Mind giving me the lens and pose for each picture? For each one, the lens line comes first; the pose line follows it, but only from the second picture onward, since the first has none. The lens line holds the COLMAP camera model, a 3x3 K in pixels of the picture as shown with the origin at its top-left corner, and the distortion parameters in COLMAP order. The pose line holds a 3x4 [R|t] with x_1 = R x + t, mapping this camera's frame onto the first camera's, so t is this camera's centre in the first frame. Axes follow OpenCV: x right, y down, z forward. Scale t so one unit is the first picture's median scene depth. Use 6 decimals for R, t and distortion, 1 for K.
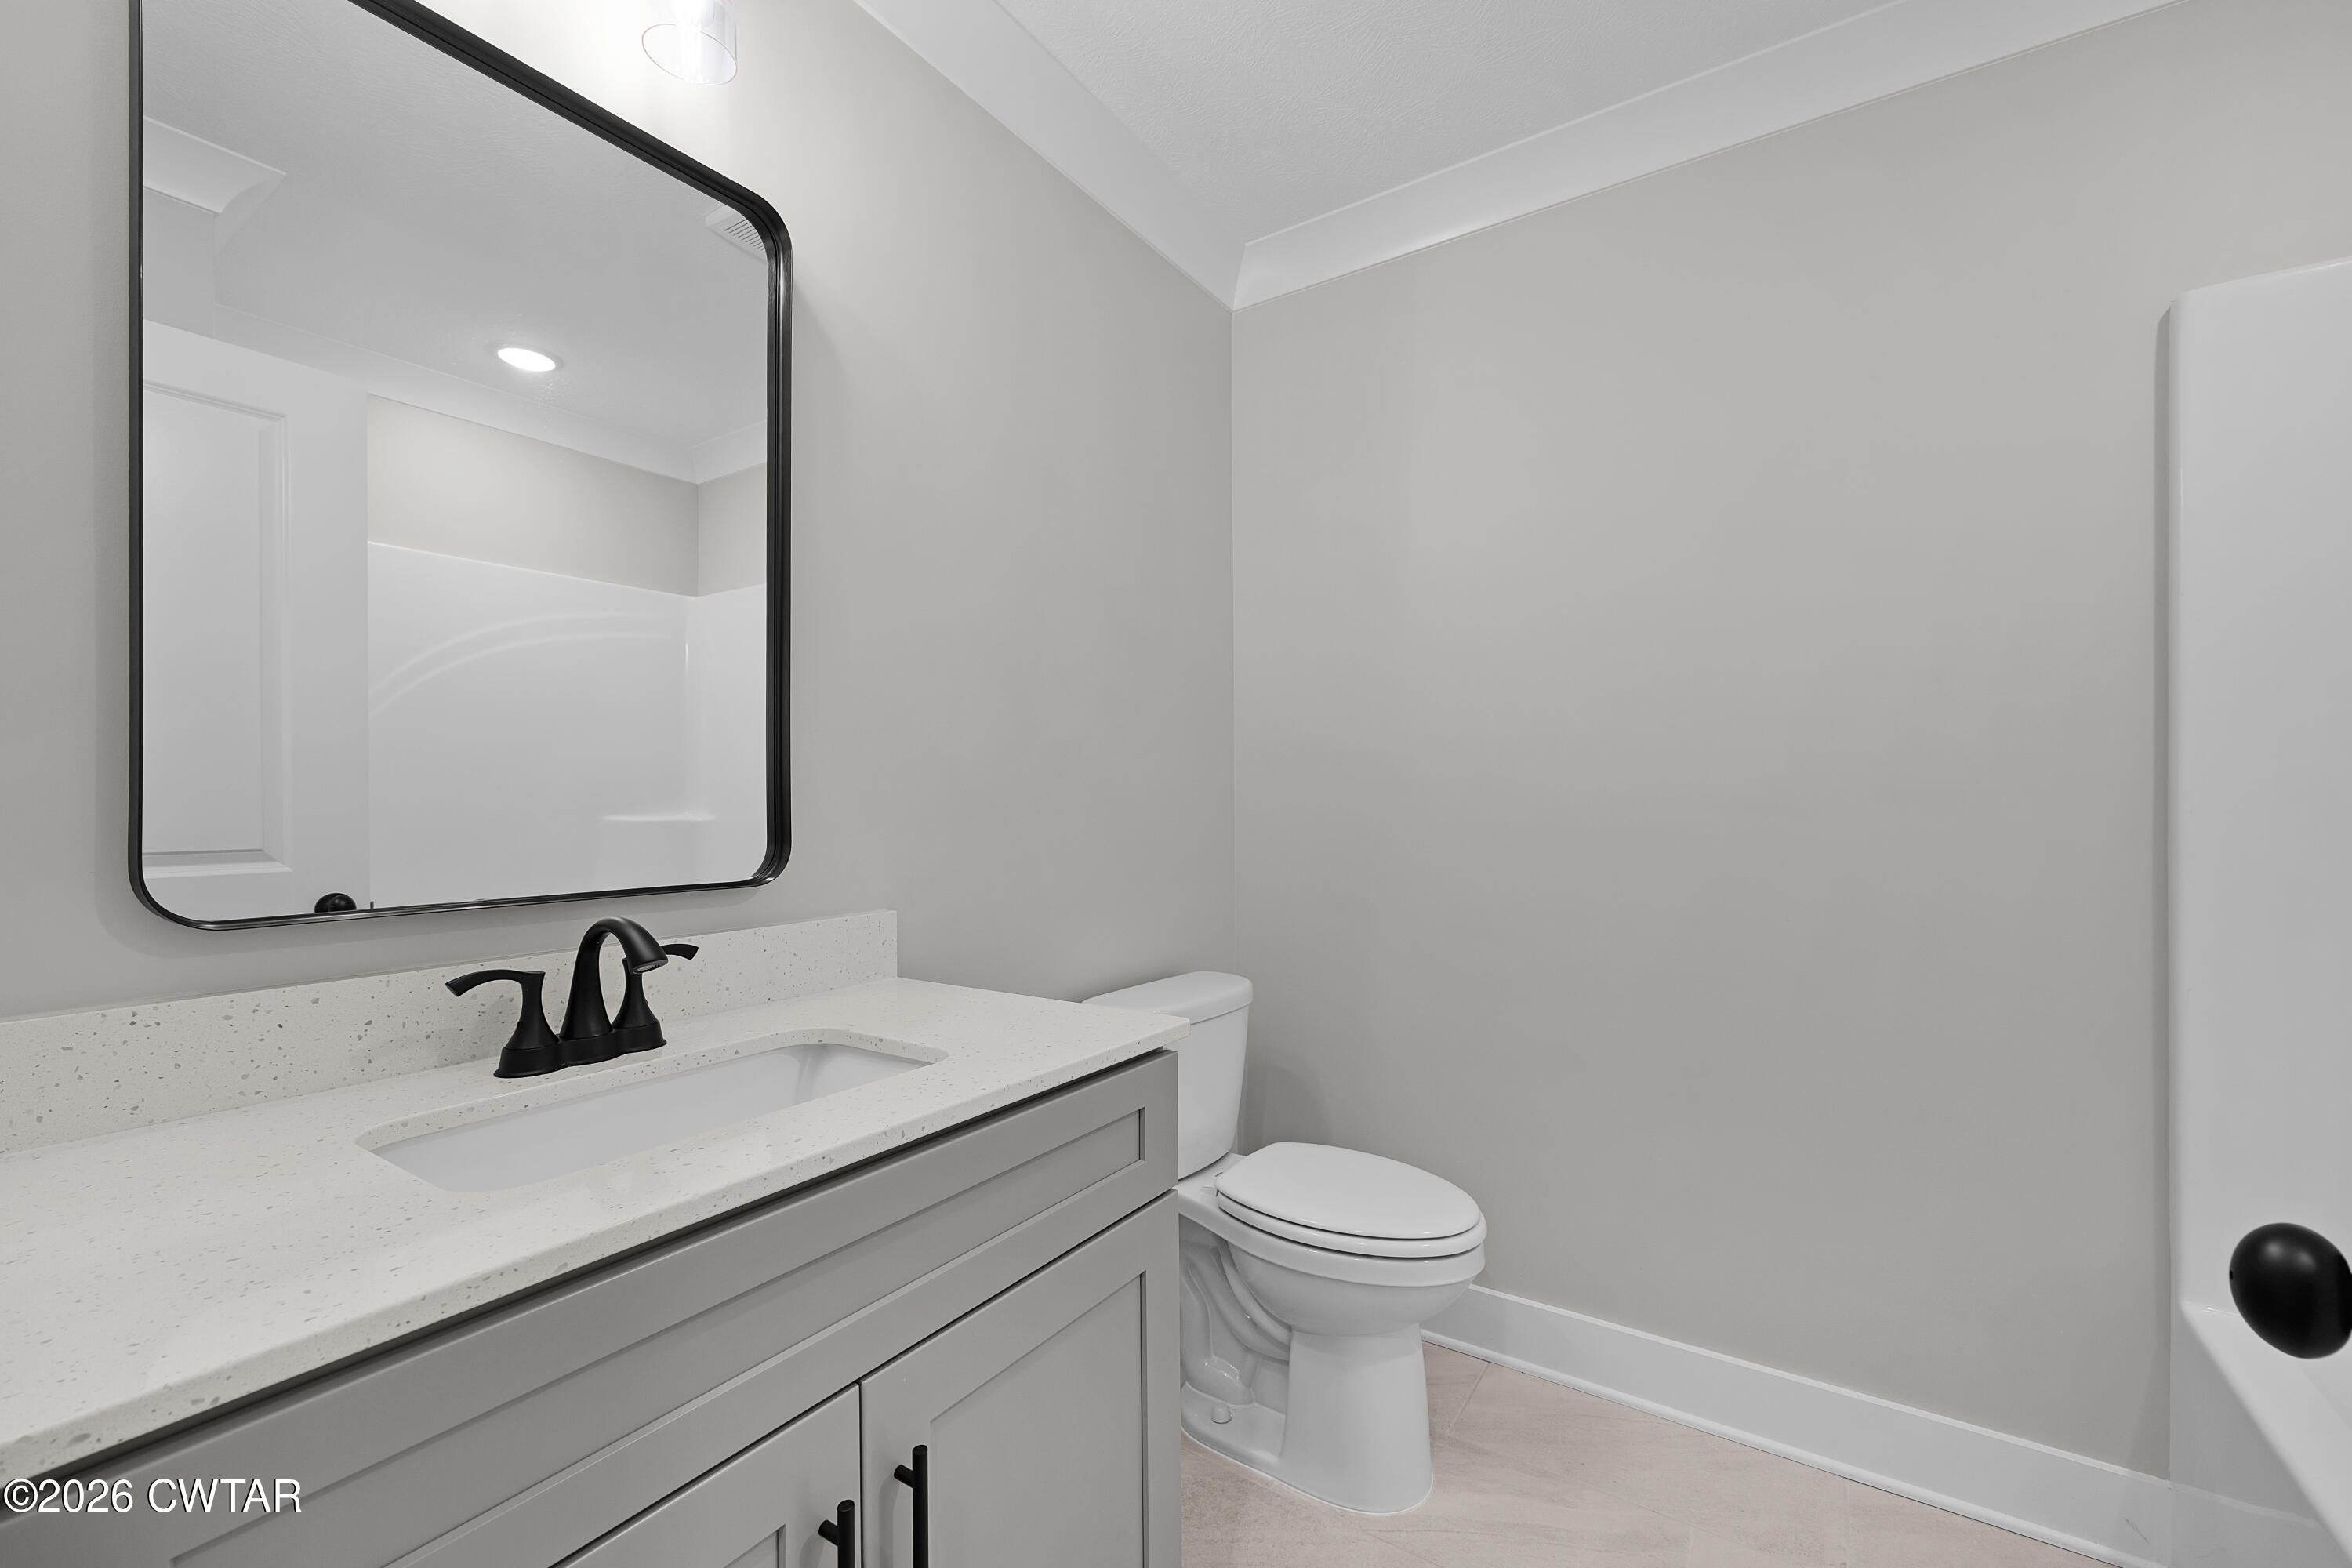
lens RADIAL K [[962.4, 0, 1184.9], [0, 962.4, 788.6], [0, 0, 1]] dist [0.001070, 0.000101]
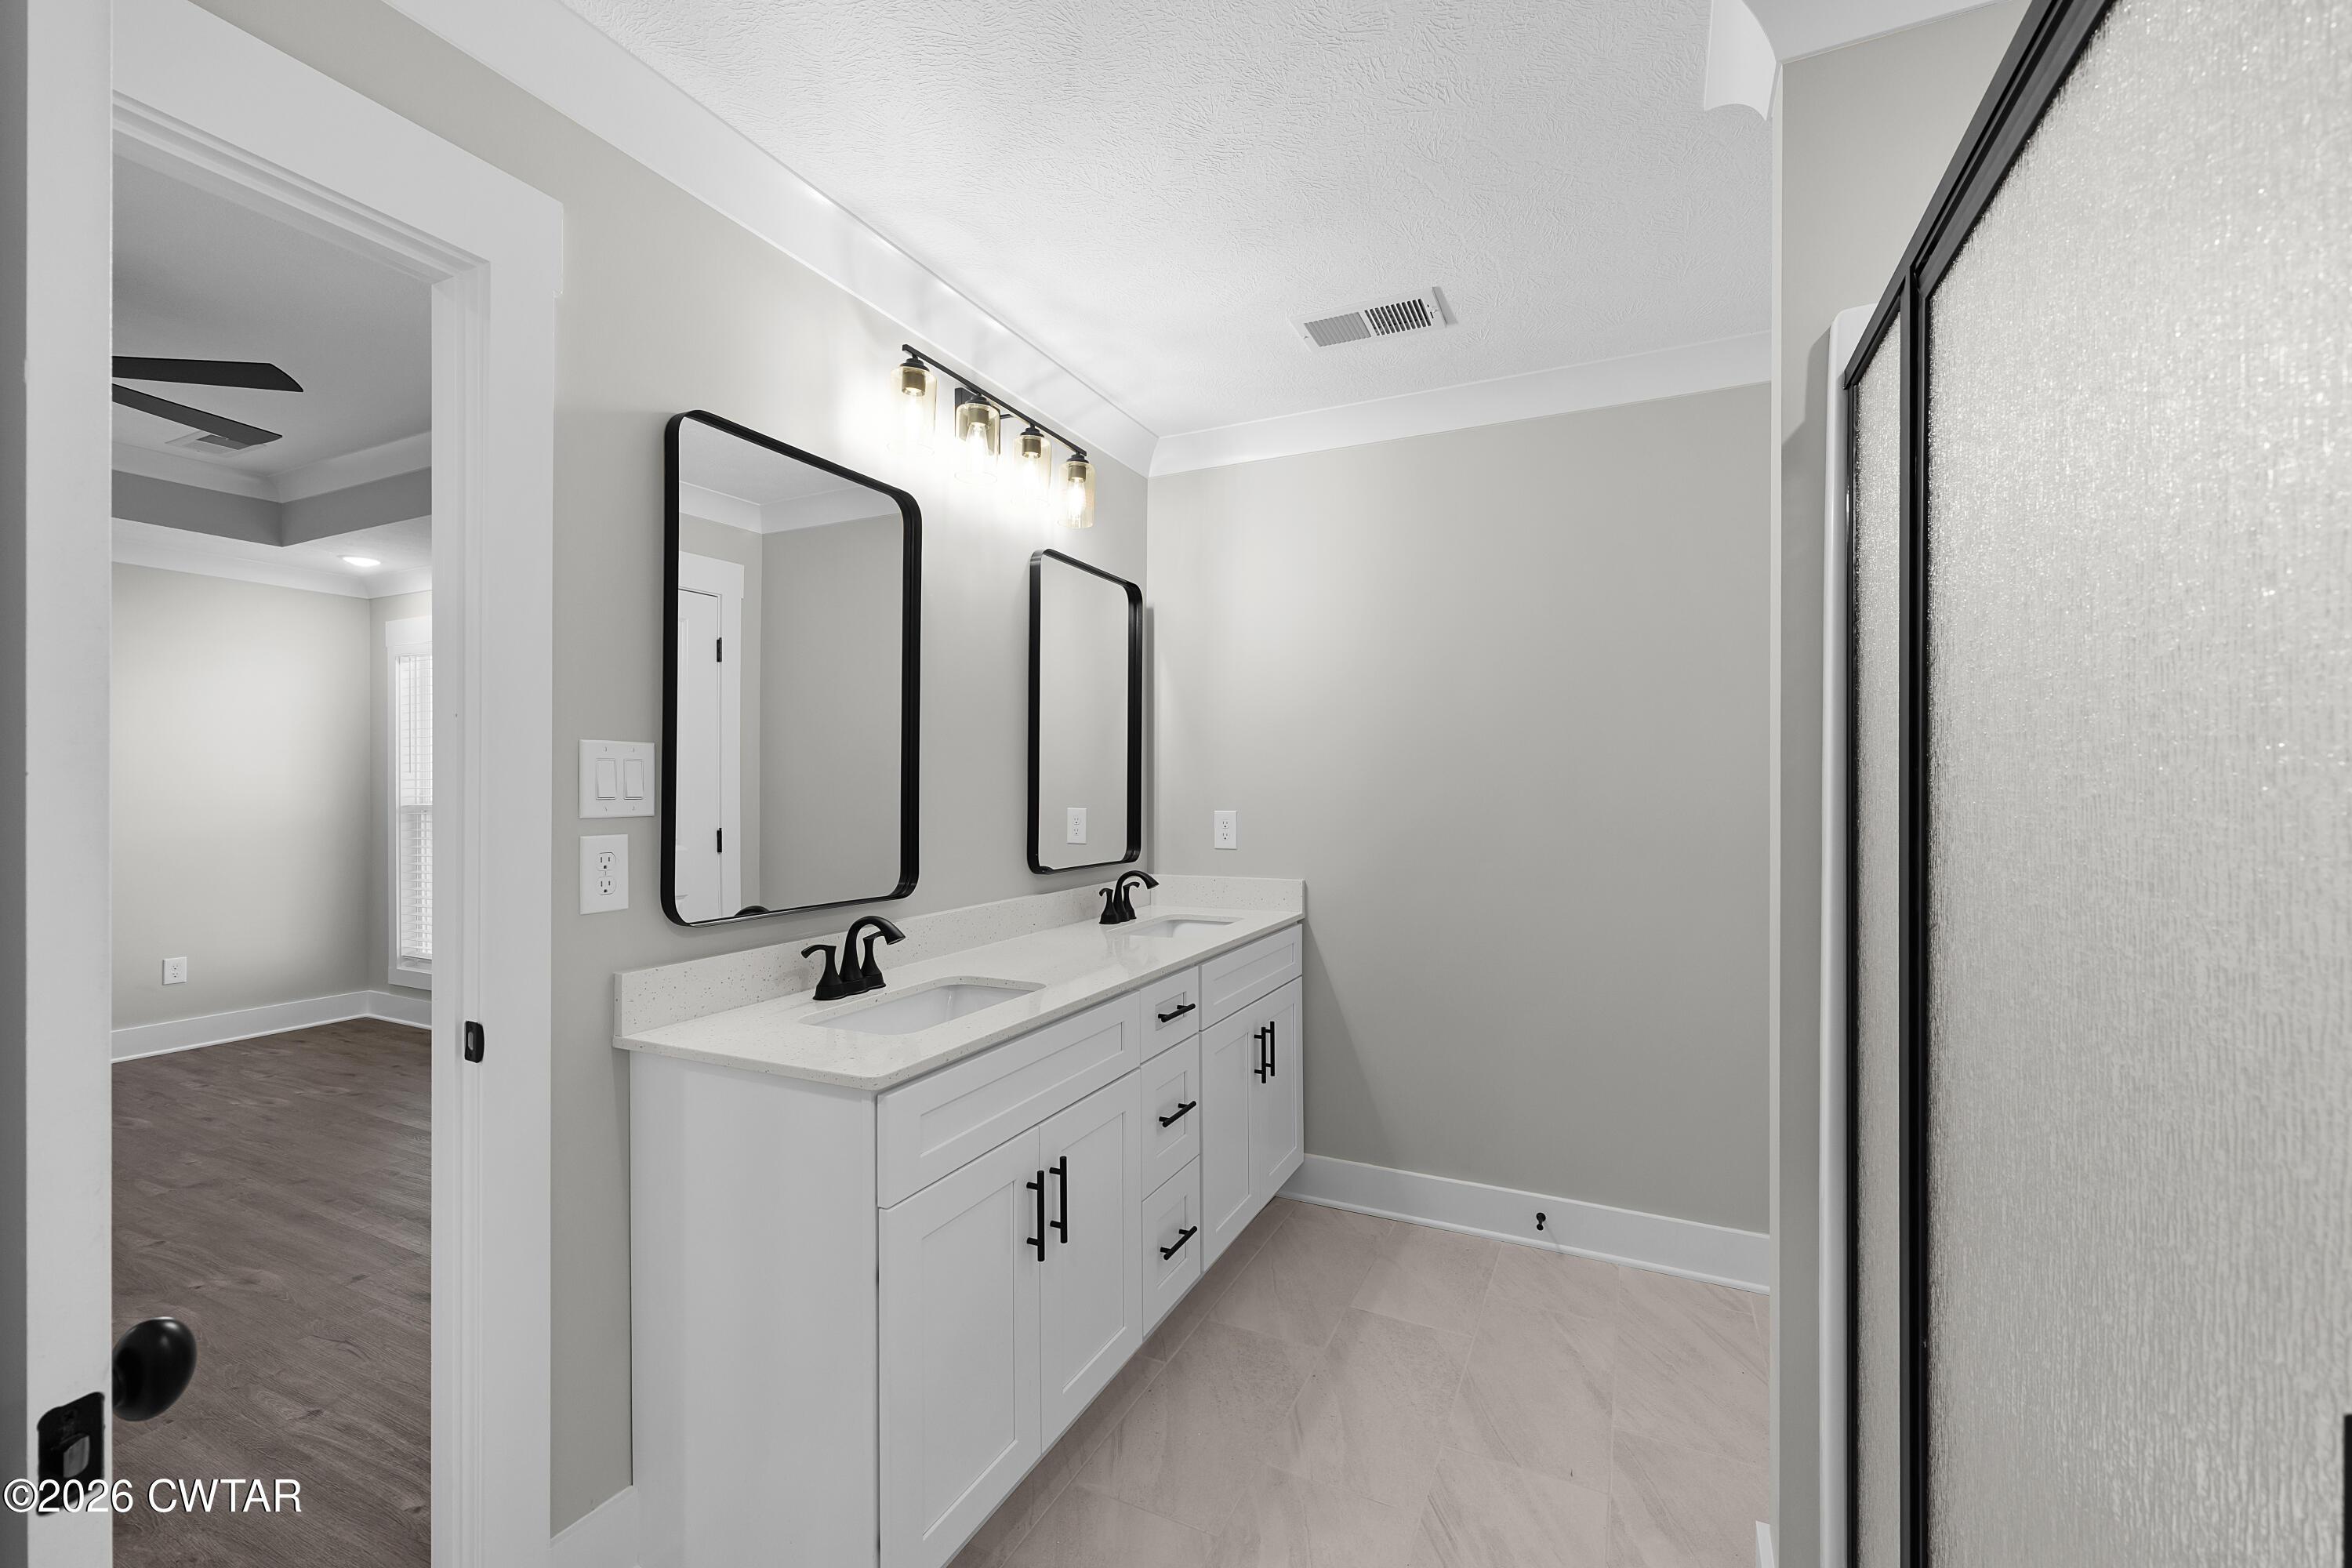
lens RADIAL K [[962.4, 0, 1171.7], [0, 962.4, 787.6], [0, 0, 1]] dist [0.001070, 0.000101]
pose [[0.990716, -0.004693, 0.135866, -0.269403], [0.004947, 0.999987, -0.001527, -0.112024], [-0.135857, 0.002185, 0.990726, -0.966406]]
